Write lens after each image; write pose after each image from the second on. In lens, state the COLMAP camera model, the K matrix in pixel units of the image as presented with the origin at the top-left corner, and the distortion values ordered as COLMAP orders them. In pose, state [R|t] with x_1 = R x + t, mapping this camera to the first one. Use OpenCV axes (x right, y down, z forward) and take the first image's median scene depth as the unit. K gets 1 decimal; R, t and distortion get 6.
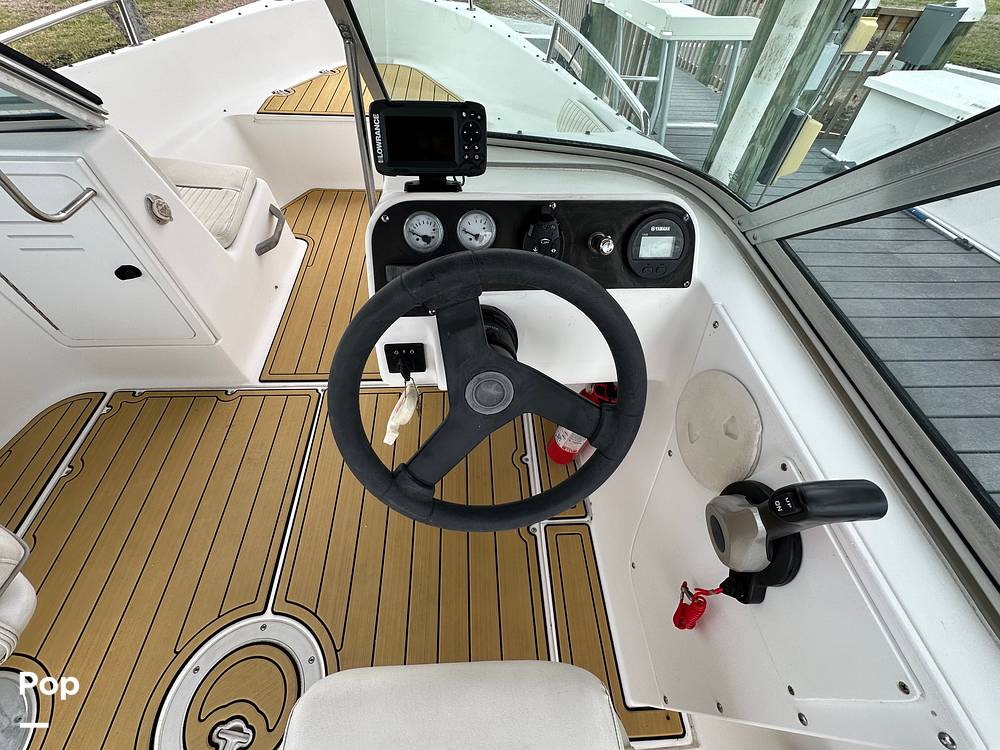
lens RADIAL K [[400.5, 0, 498.2], [0, 400.5, 374.7], [0, 0, 1]] dist [-0.003043, 0.000239]
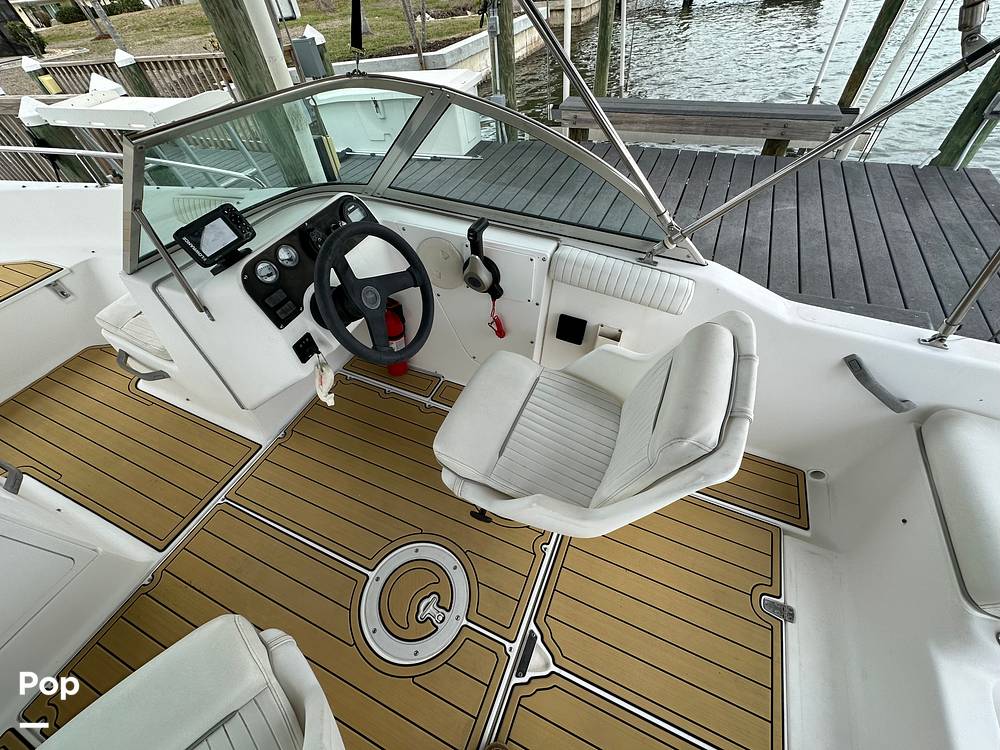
lens RADIAL K [[399.9, 0, 501.8], [0, 399.9, 374.0], [0, 0, 1]] dist [-0.007211, 0.000431]
pose [[0.447431, -0.705383, 0.549764, -0.642801], [0.734128, 0.640766, 0.224667, 0.188544], [-0.510746, 0.303074, 0.804540, -0.510923]]
